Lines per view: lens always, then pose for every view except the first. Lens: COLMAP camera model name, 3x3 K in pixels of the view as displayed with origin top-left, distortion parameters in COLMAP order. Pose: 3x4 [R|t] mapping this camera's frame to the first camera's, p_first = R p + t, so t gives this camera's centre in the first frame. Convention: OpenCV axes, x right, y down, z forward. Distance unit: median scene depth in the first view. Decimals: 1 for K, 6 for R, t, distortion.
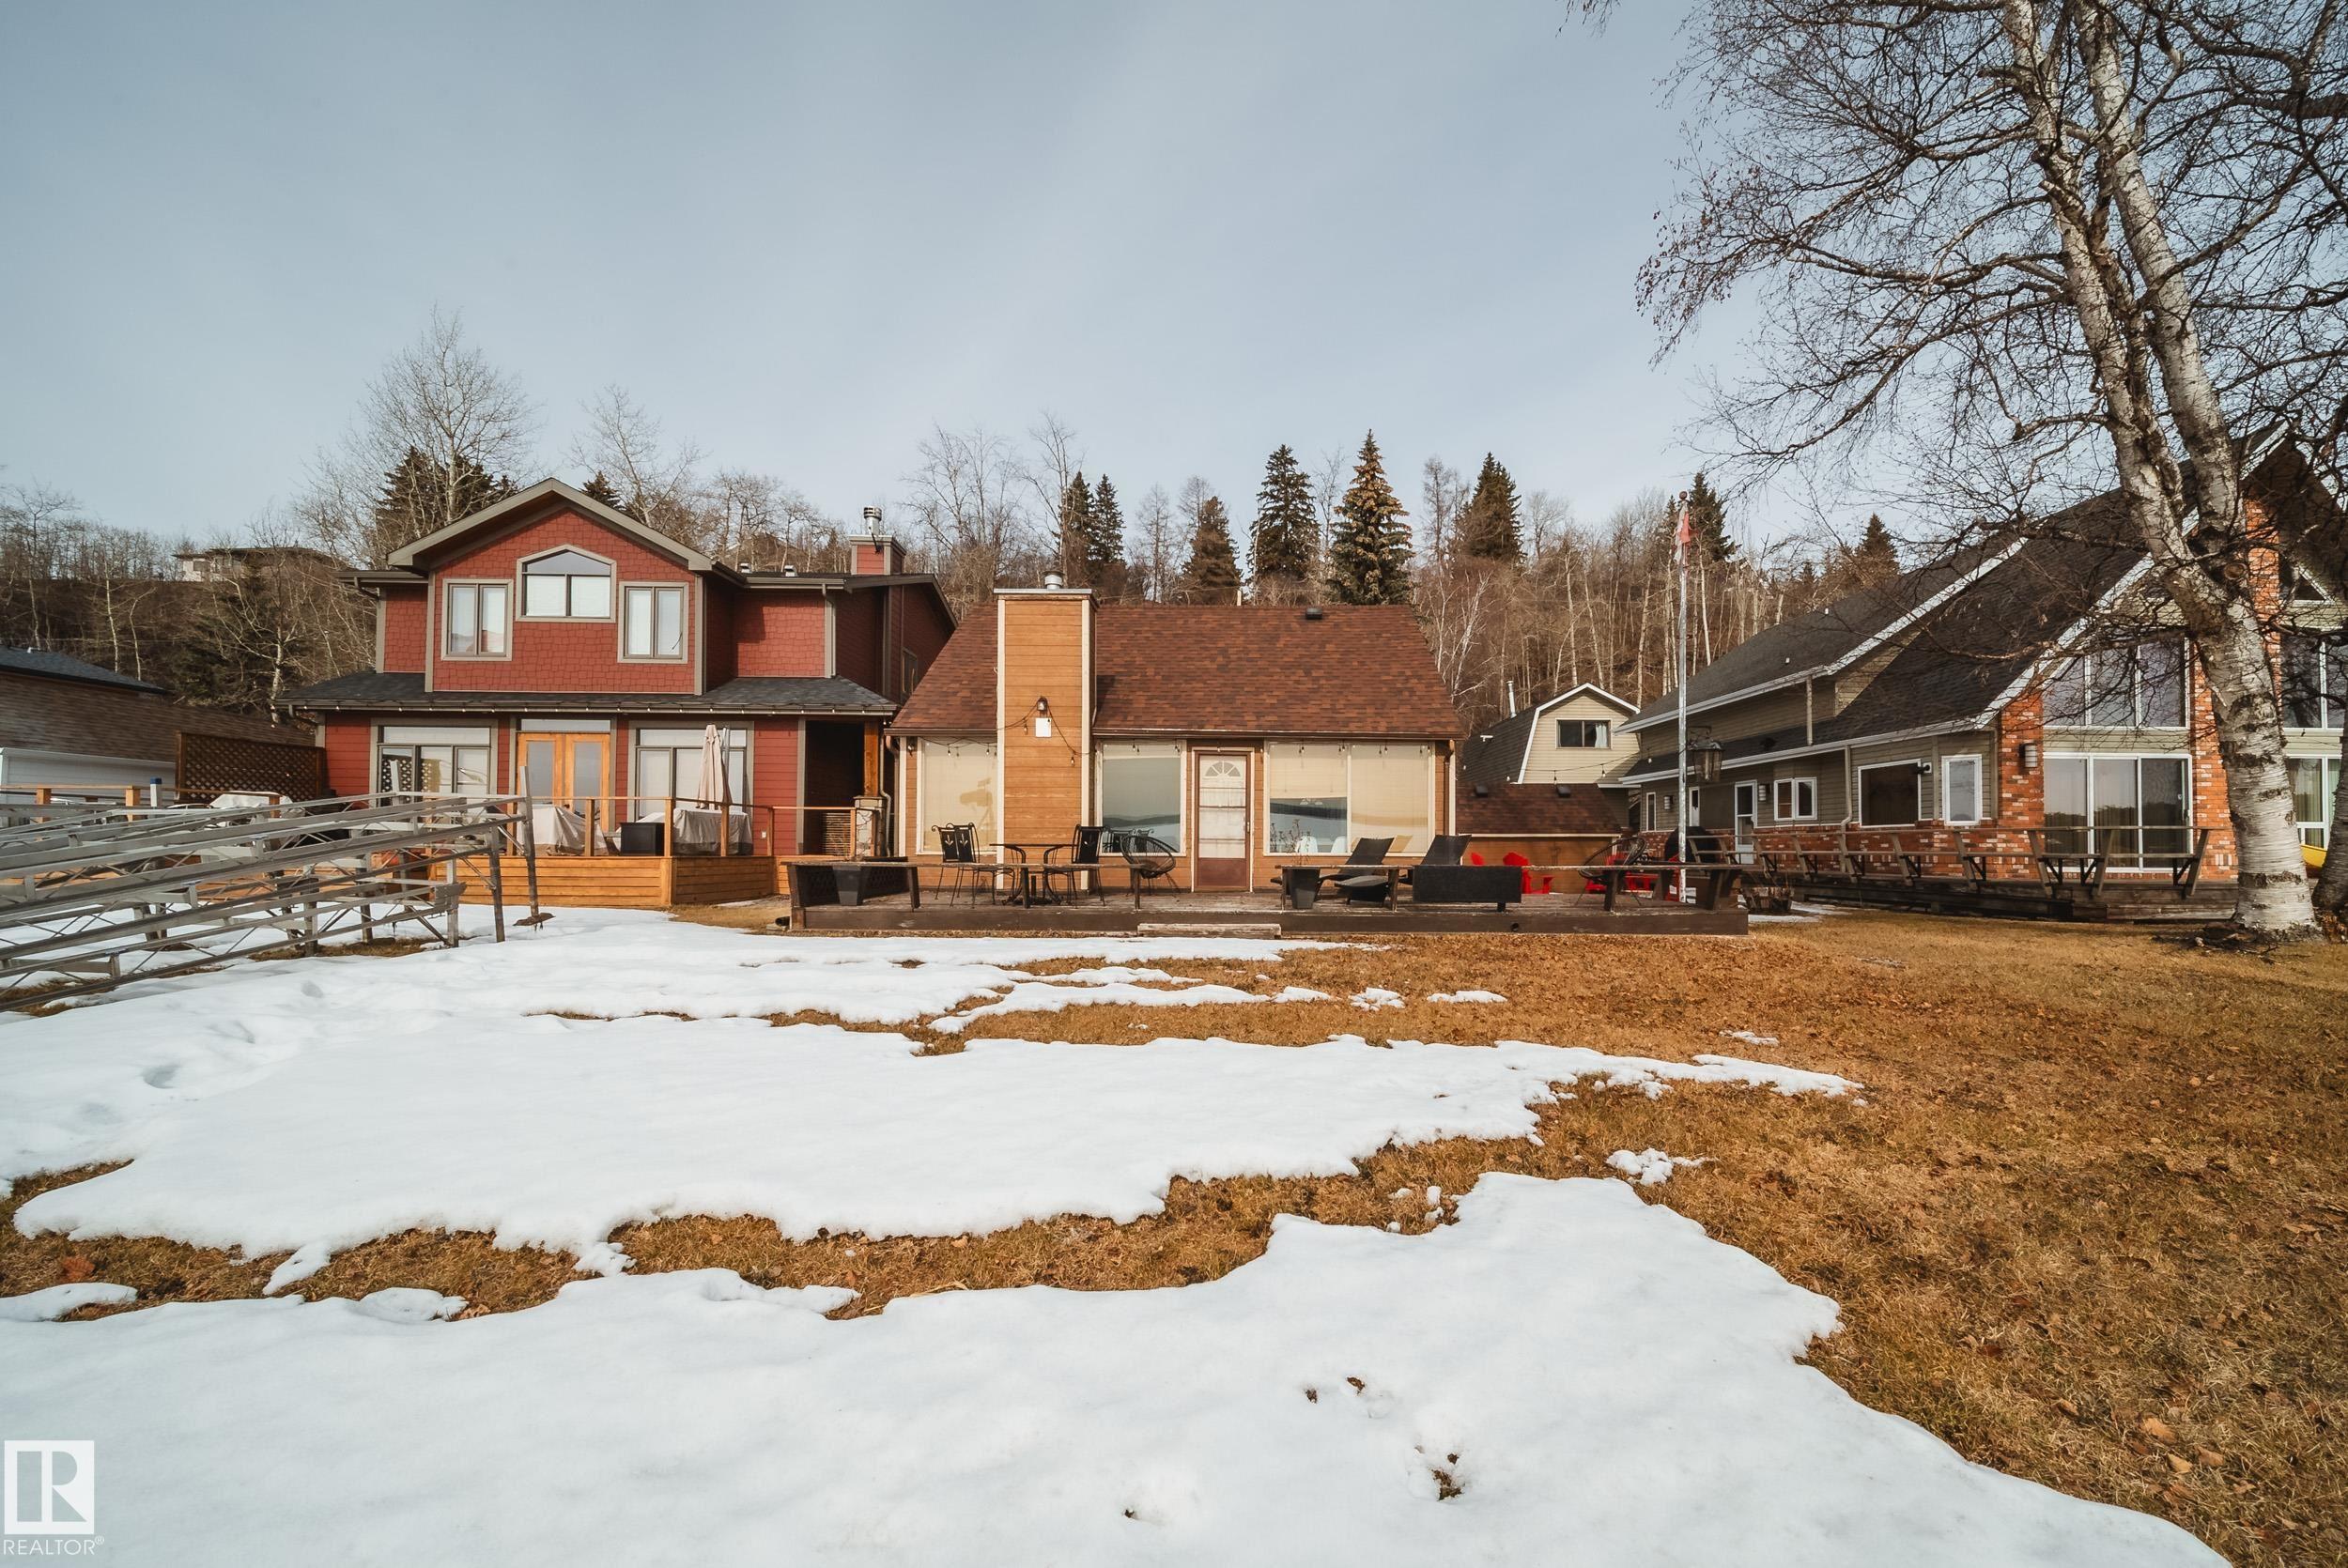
lens RADIAL K [[878.5, 0, 1174.8], [0, 878.5, 842.5], [0, 0, 1]] dist [0.000665, -0.000082]
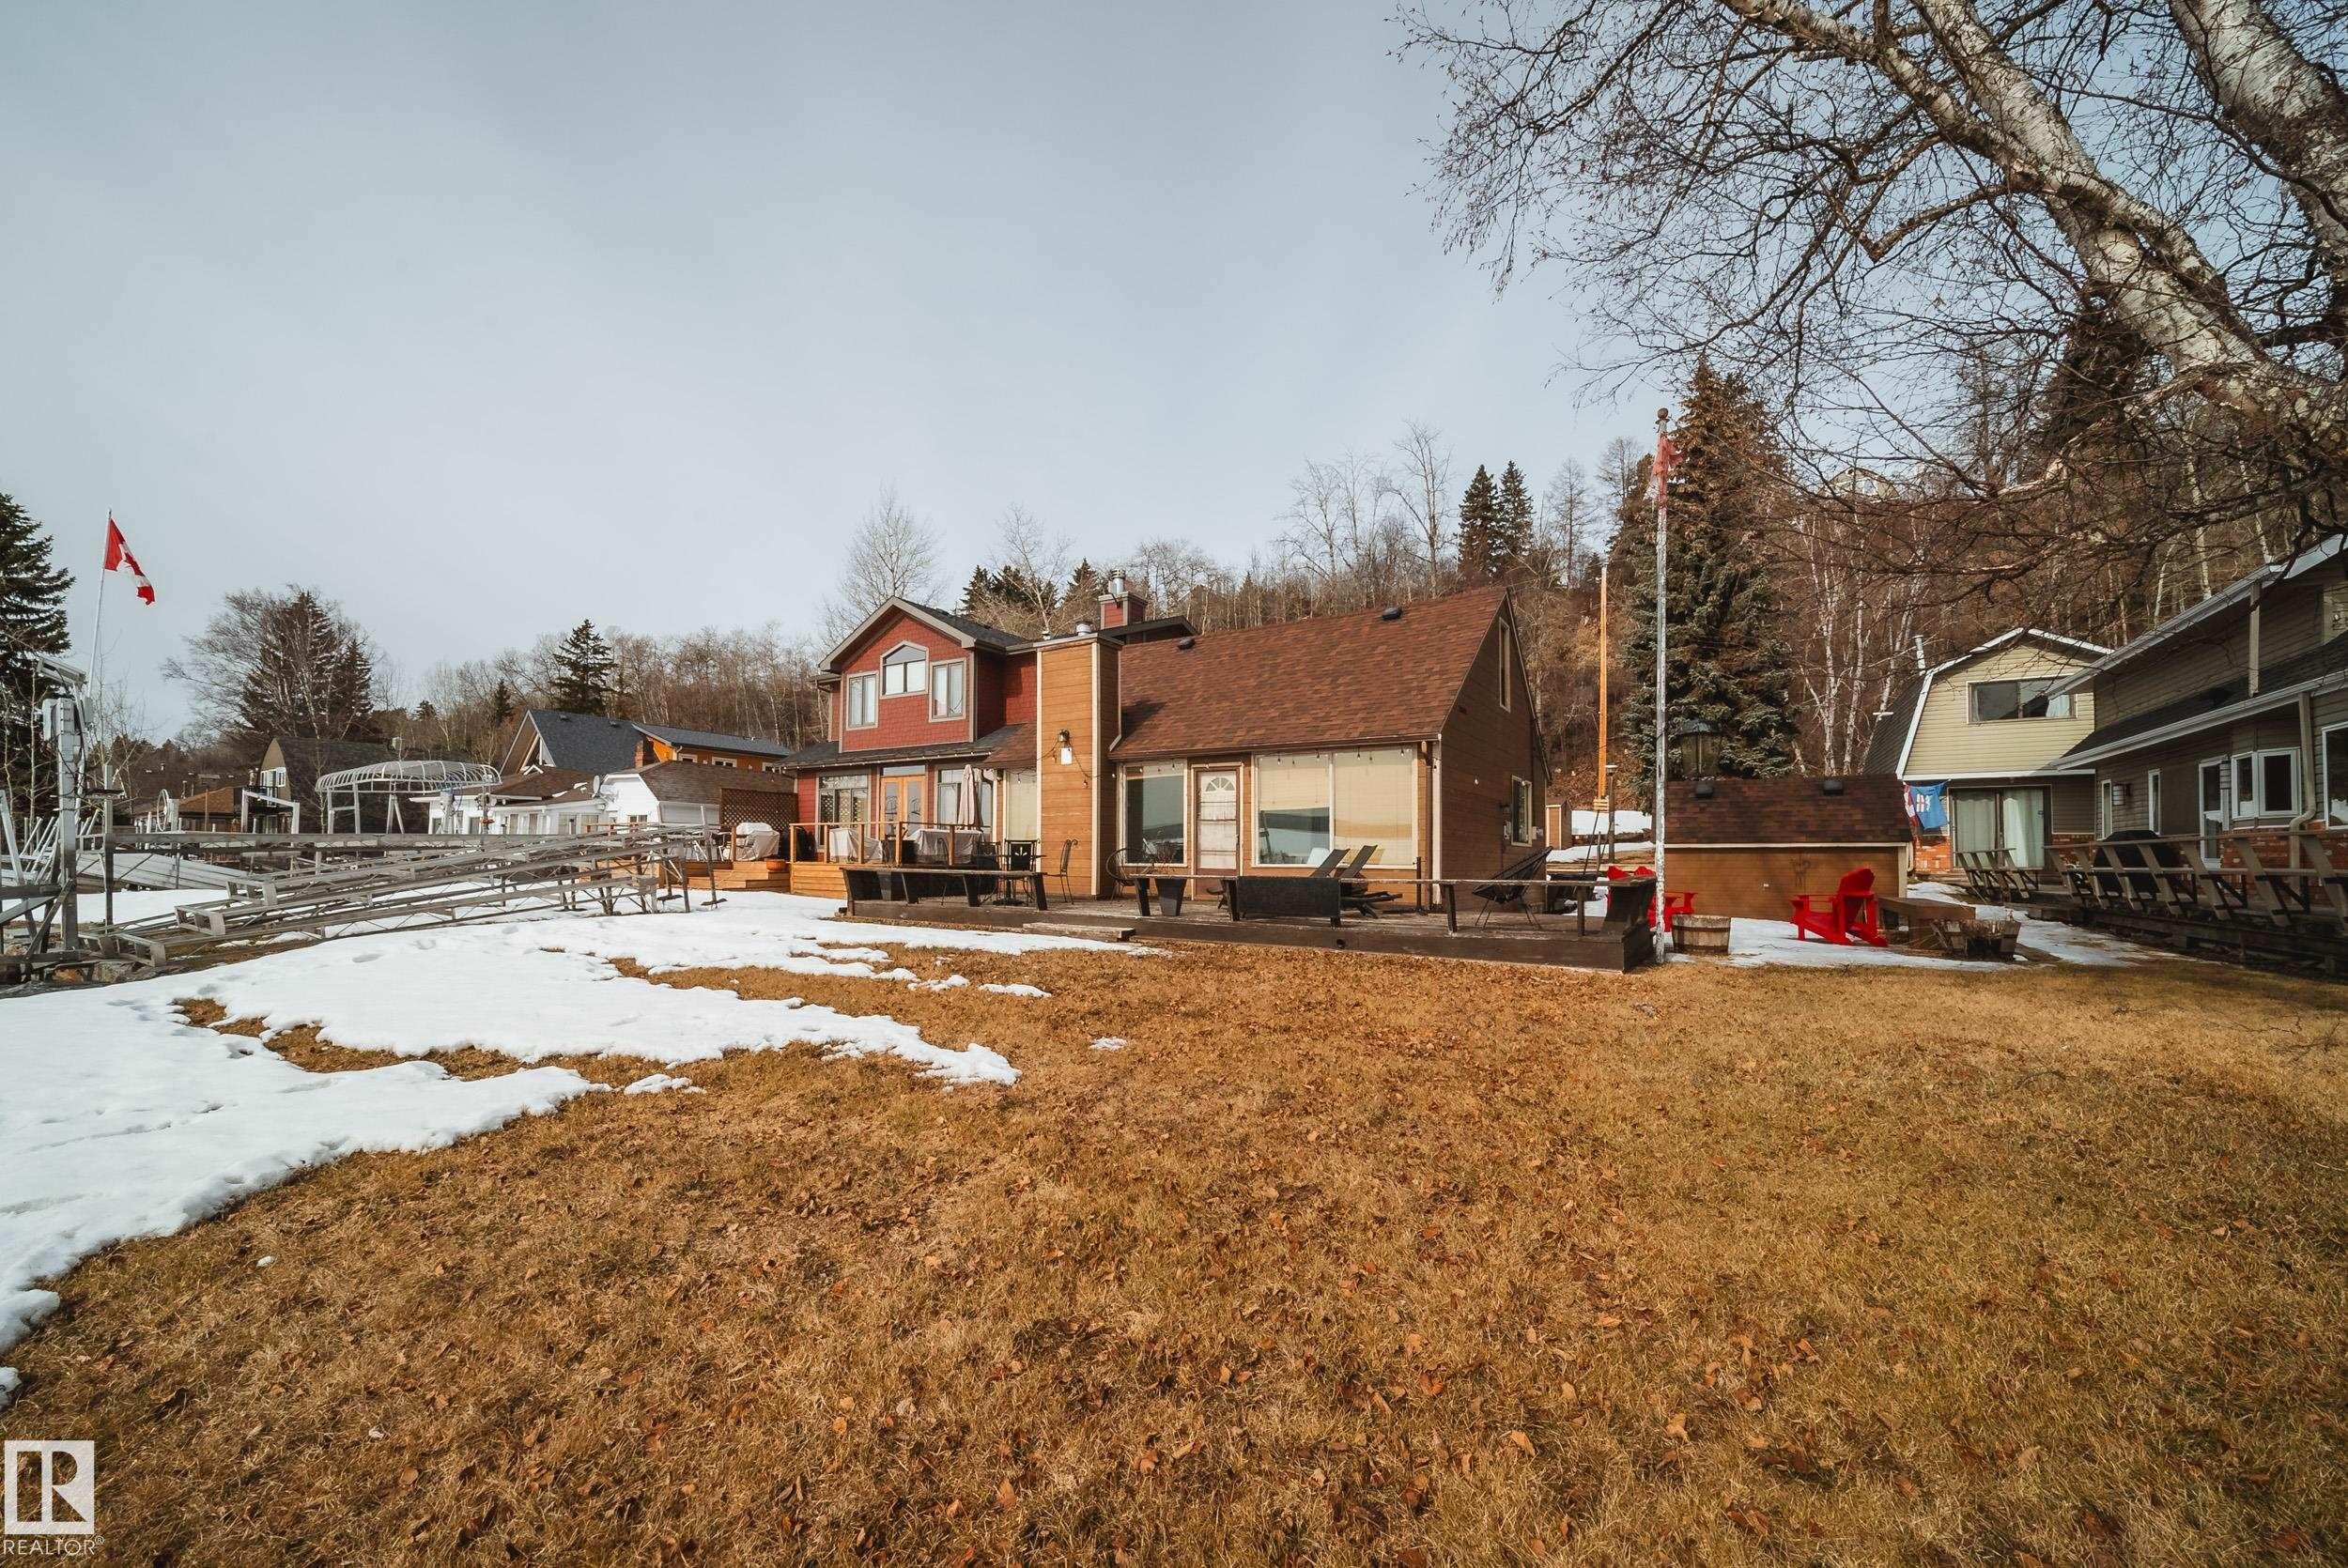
lens RADIAL K [[891.4, 0, 1176.8], [0, 891.4, 845.3], [0, 0, 1]] dist [-0.000318, -0.000113]
pose [[0.832880, -0.006298, -0.553418, 0.476192], [-0.000801, 0.999920, -0.012585, 0.002383], [0.553453, 0.010925, 0.832809, 0.069583]]
